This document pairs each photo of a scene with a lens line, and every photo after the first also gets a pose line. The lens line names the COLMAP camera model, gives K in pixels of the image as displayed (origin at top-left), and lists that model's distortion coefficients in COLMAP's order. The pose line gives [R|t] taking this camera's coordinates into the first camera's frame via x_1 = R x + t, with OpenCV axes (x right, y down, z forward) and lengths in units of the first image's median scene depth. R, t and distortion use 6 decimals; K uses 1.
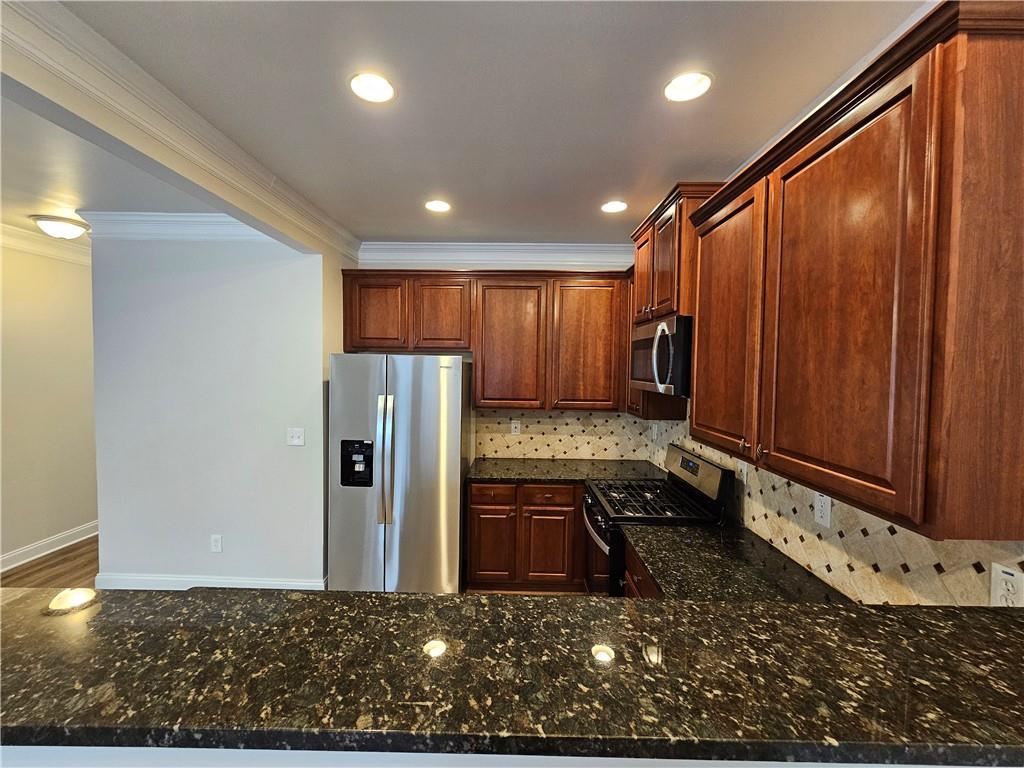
lens RADIAL K [[418.6, 0, 512.5], [0, 418.6, 382.7], [0, 0, 1]] dist [-0.005610, 0.000960]
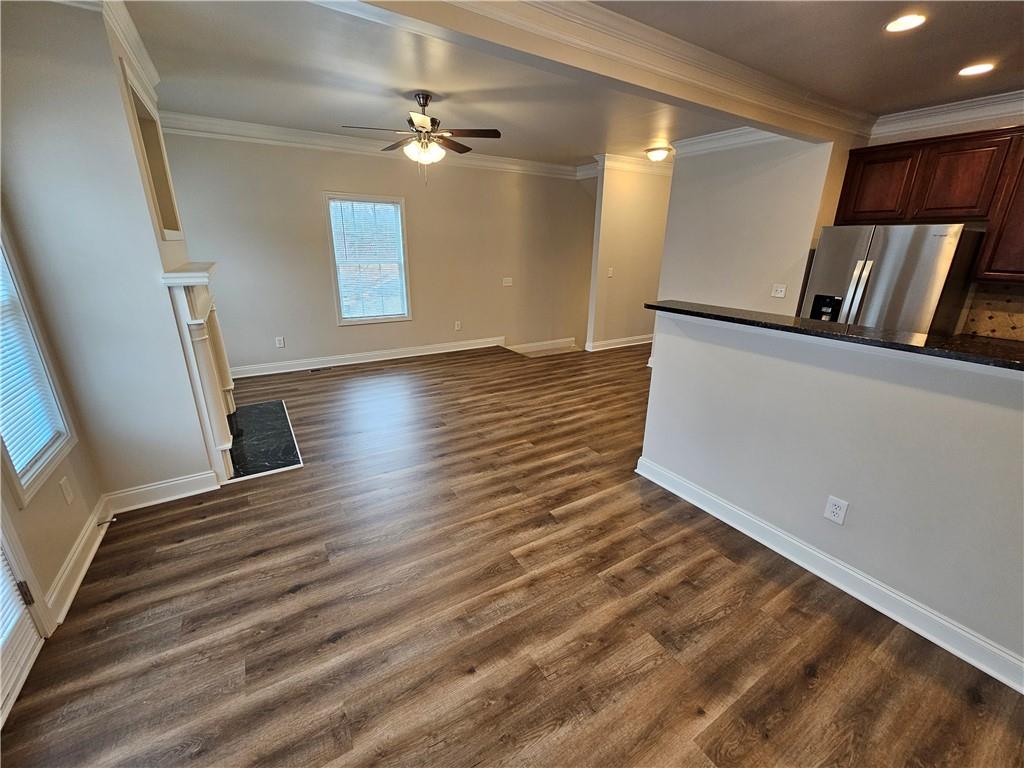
lens RADIAL K [[418.6, 0, 503.5], [0, 418.6, 380.4], [0, 0, 1]] dist [-0.005610, 0.000960]
pose [[0.524881, 0.259474, -0.810663, 0.189812], [-0.022907, 0.956364, 0.291278, 0.025718], [0.850868, -0.134316, 0.507921, -0.487597]]
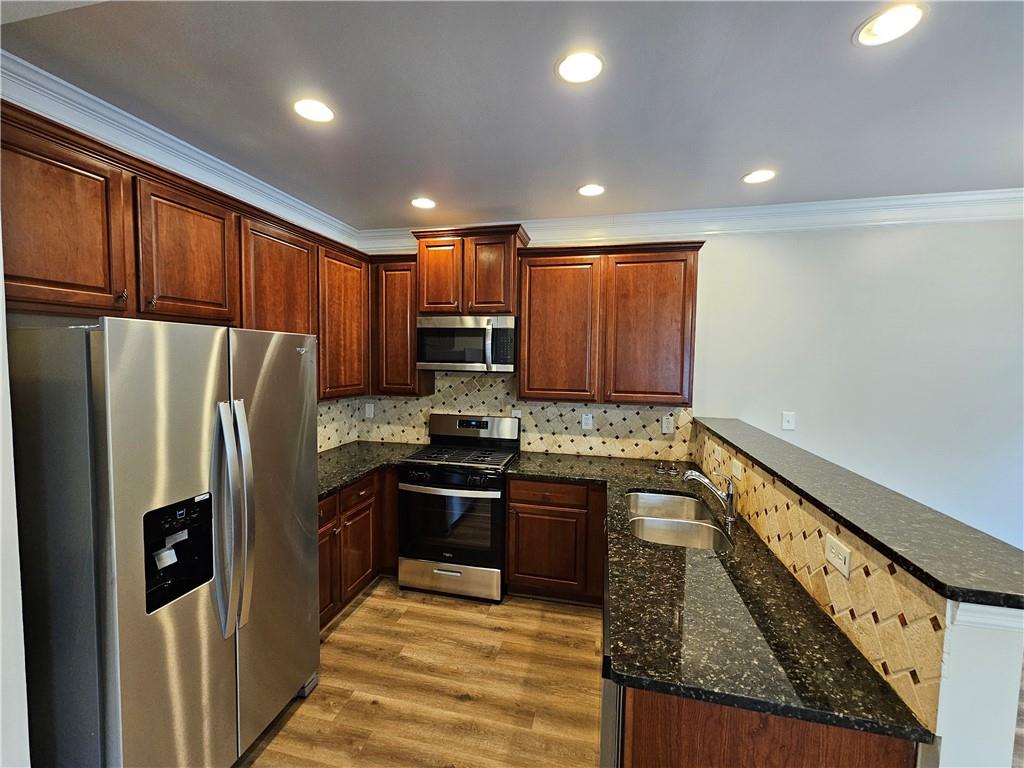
lens RADIAL K [[418.6, 0, 510.0], [0, 418.6, 381.8], [0, 0, 1]] dist [-0.005610, 0.000960]
pose [[0.217177, -0.069901, 0.973626, -0.664123], [0.025792, 0.997495, 0.065861, -0.019464], [-0.975792, 0.010808, 0.218436, 0.453297]]
